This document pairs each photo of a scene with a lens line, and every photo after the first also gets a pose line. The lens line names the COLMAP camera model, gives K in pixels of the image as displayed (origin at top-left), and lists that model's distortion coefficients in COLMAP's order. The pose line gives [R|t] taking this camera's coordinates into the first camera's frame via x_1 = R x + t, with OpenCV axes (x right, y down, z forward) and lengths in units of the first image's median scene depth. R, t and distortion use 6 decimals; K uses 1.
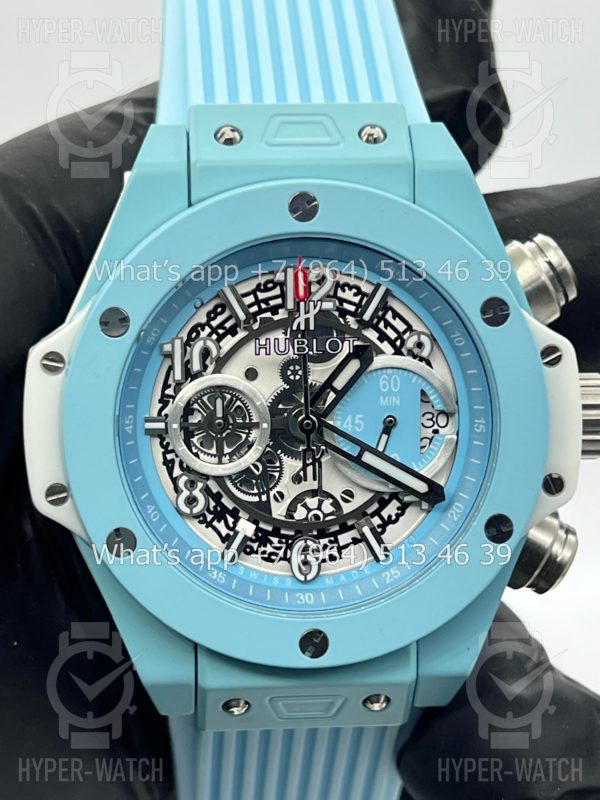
lens RADIAL K [[1828.2, 0, 300.3], [0, 1828.2, 395.5], [0, 0, 1]] dist [0.208806, 0.000000]
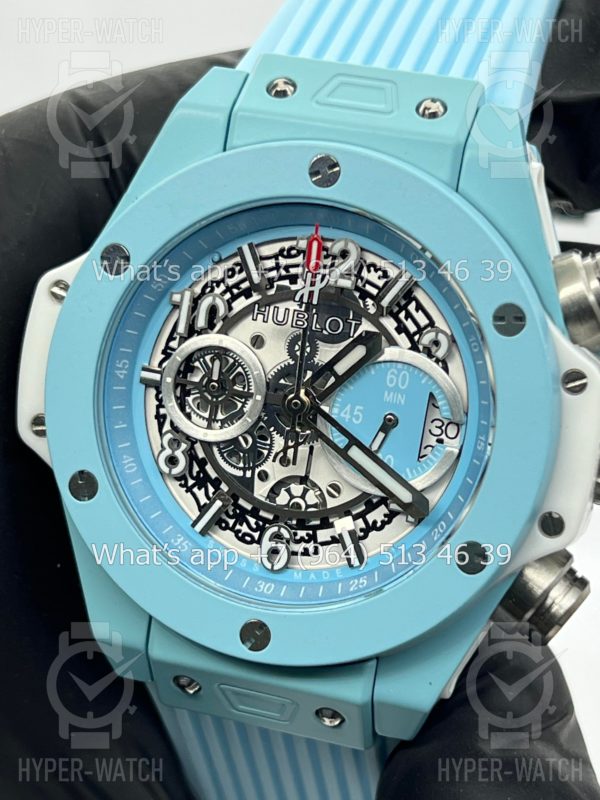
lens RADIAL K [[1828.2, 0, 303.4], [0, 1828.2, 404.4], [0, 0, 1]] dist [0.208806, 0.000000]
pose [[0.930804, 0.189174, -0.312757, 0.294760], [-0.192383, 0.981098, 0.020869, -0.004211], [0.310793, 0.040744, 0.949604, 0.114320]]
